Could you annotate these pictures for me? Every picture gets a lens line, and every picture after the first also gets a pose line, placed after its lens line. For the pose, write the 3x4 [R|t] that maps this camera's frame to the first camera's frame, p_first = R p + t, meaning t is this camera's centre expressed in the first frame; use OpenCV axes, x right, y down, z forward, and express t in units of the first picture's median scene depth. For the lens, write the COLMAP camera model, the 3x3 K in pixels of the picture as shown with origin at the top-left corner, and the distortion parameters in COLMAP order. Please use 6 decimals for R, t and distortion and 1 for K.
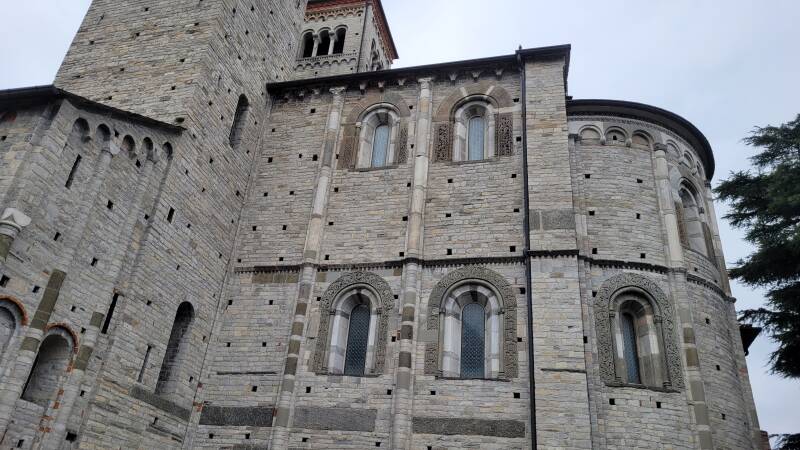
lens RADIAL K [[608.7, 0, 391.3], [0, 608.7, 221.9], [0, 0, 1]] dist [0.056660, -0.043846]
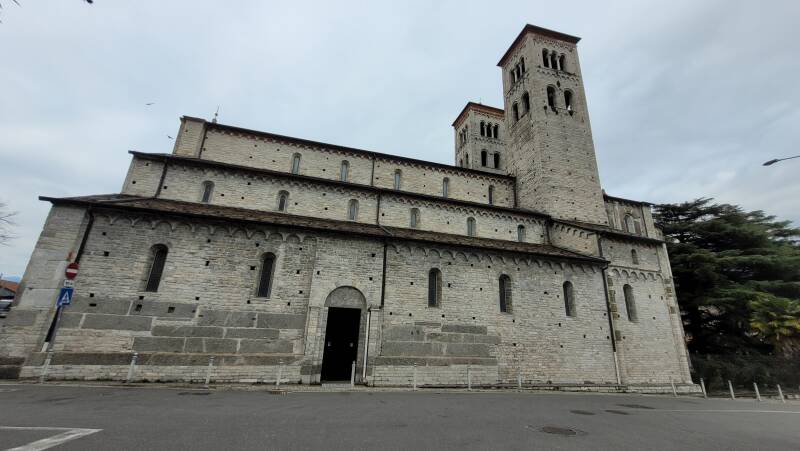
lens RADIAL K [[321.1, 0, 400.7], [0, 321.1, 217.7], [0, 0, 1]] dist [0.003384, -0.000524]
pose [[0.859257, 0.115143, 0.498417, -1.692619], [-0.224538, 0.960354, 0.165237, -0.191290], [-0.459631, -0.253895, 0.851045, 0.129914]]
